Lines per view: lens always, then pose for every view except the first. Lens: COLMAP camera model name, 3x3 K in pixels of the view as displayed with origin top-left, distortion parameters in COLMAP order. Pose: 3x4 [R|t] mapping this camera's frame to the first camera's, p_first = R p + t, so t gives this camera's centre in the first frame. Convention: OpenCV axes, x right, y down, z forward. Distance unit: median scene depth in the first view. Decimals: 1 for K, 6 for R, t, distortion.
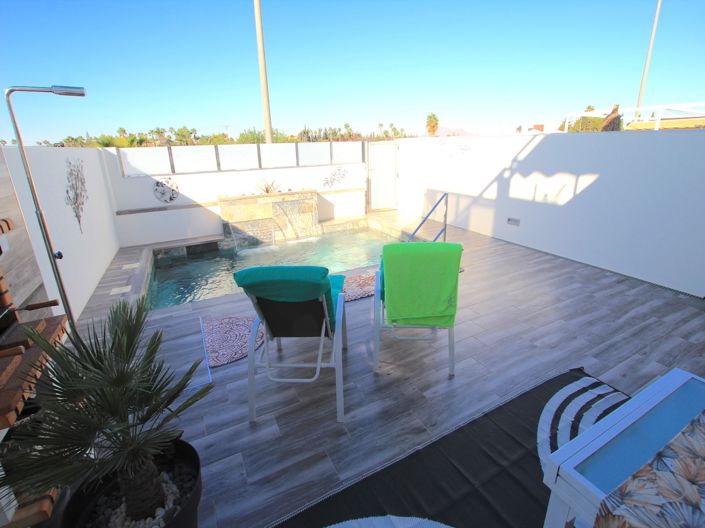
lens RADIAL K [[346.6, 0, 386.2], [0, 346.6, 260.3], [0, 0, 1]] dist [-0.027664, -0.000279]
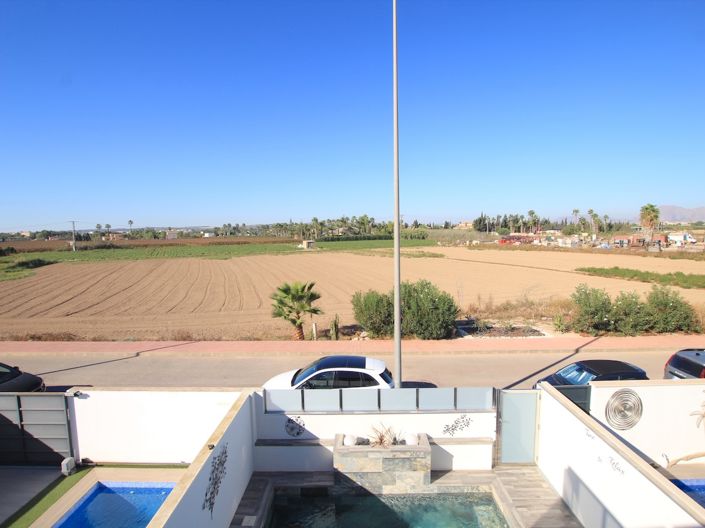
lens RADIAL K [[391.9, 0, 353.4], [0, 391.9, 268.3], [0, 0, 1]] dist [-0.030871, 0.001869]
pose [[0.857767, 0.043367, -0.512206, 0.146917], [-0.147546, 0.975277, -0.164514, -0.530116], [0.492408, 0.216688, 0.842959, -0.085886]]
